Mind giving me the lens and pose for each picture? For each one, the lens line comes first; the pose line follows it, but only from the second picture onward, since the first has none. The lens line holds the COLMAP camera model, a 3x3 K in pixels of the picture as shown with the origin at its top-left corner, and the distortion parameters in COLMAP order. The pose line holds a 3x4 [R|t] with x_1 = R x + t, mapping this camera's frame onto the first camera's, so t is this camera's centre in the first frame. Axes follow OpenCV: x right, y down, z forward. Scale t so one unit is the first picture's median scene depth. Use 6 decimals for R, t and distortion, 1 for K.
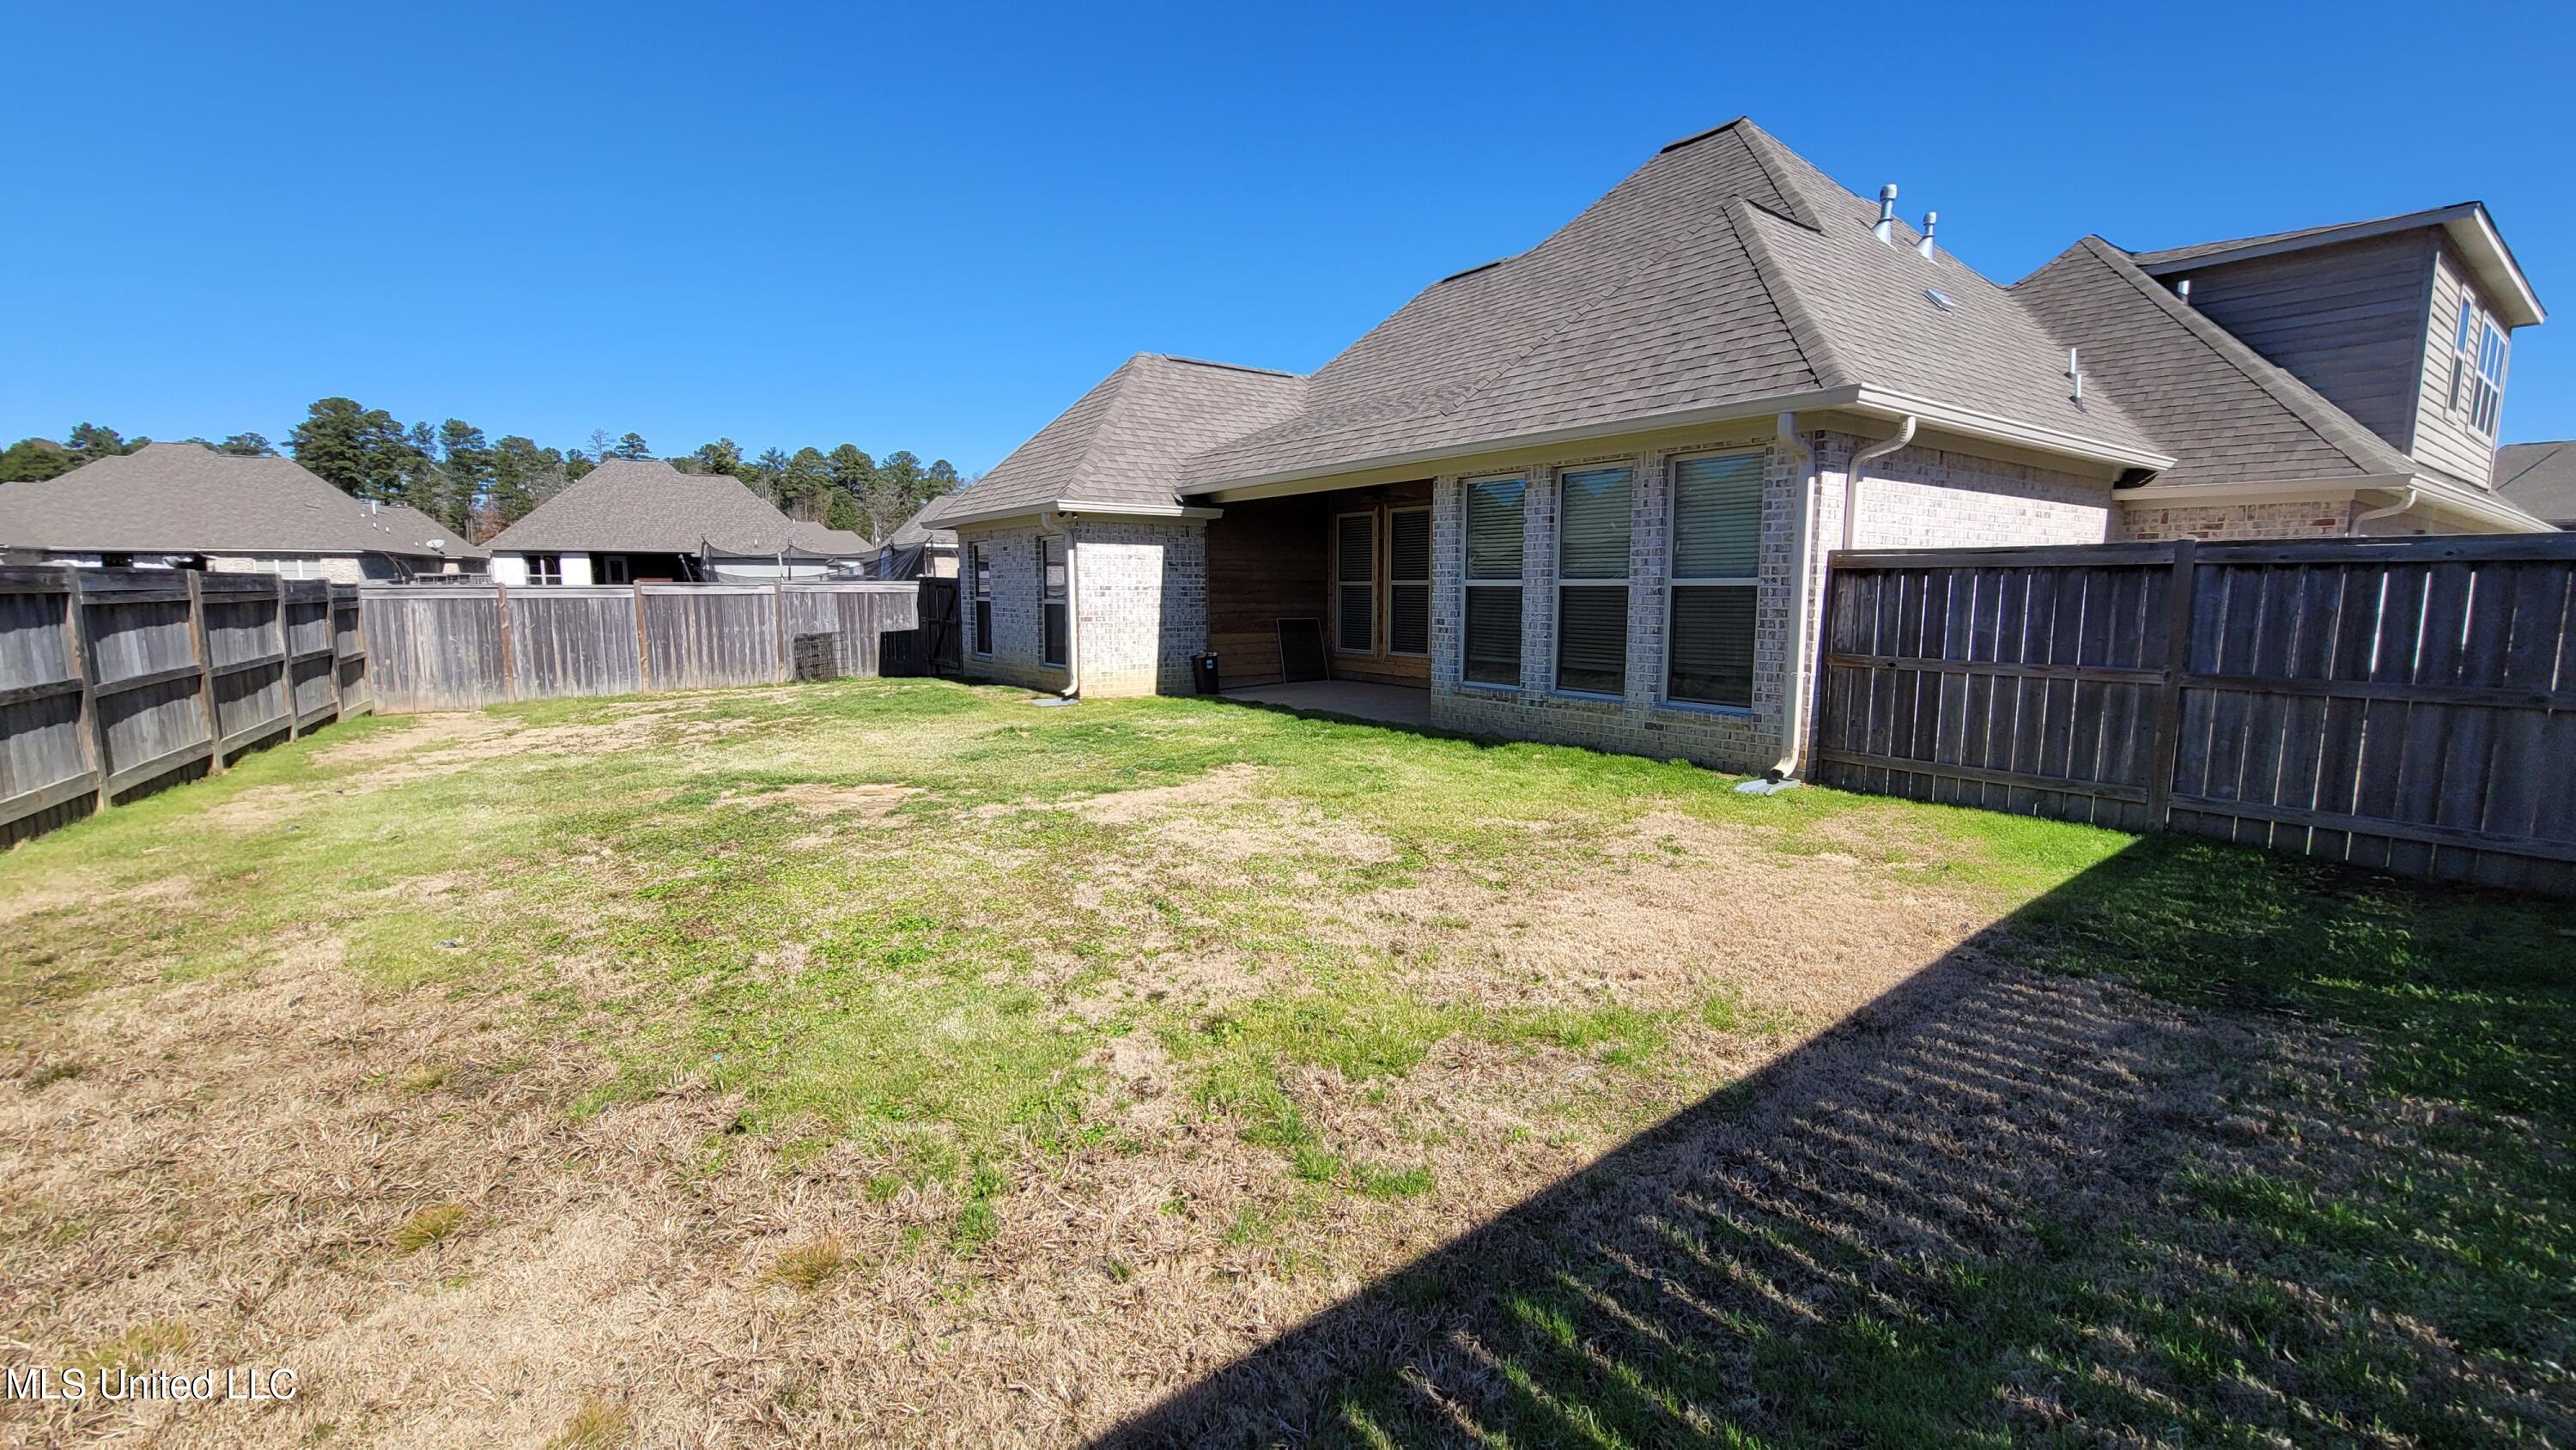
lens RADIAL K [[1061.9, 0, 1289.3], [0, 1061.9, 717.4], [0, 0, 1]] dist [-0.006364, -0.000019]
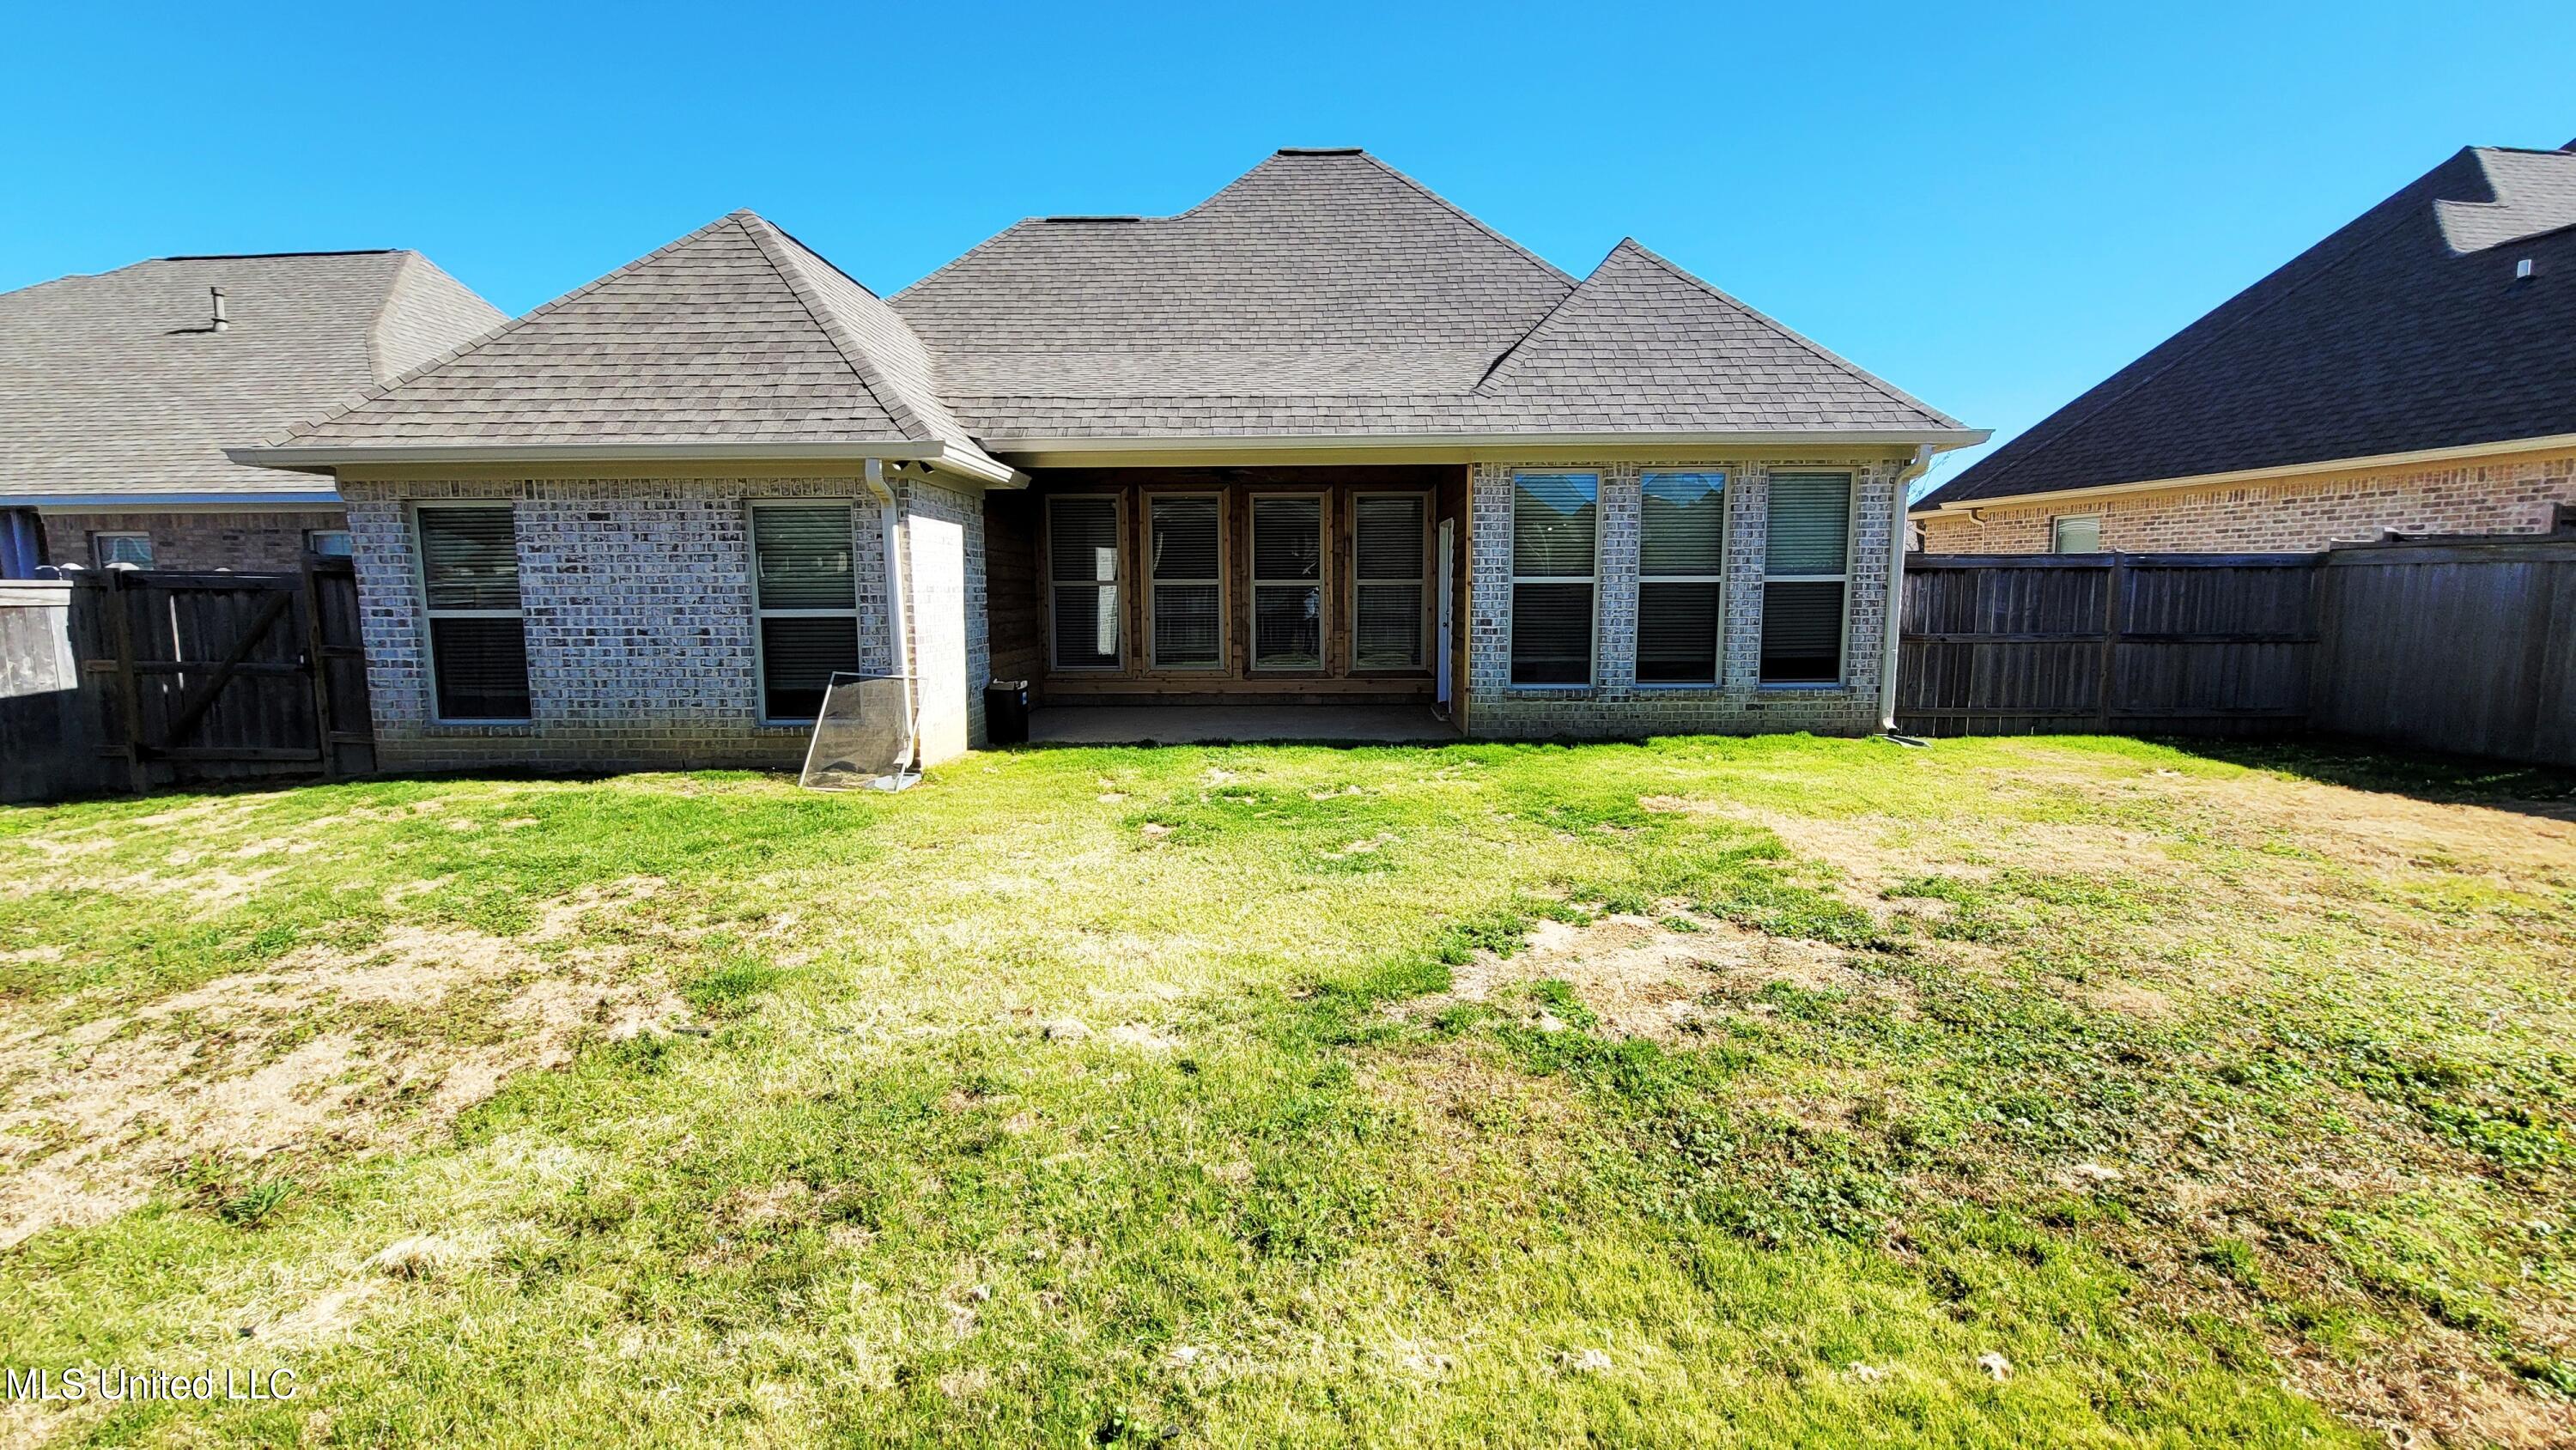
lens RADIAL K [[1061.9, 0, 1292.3], [0, 1061.9, 722.7], [0, 0, 1]] dist [-0.006364, -0.000019]
pose [[0.603800, -0.102109, 0.790569, -0.816485], [0.102915, 0.993447, 0.049711, -0.078492], [-0.790465, 0.051346, 0.610352, 0.677641]]
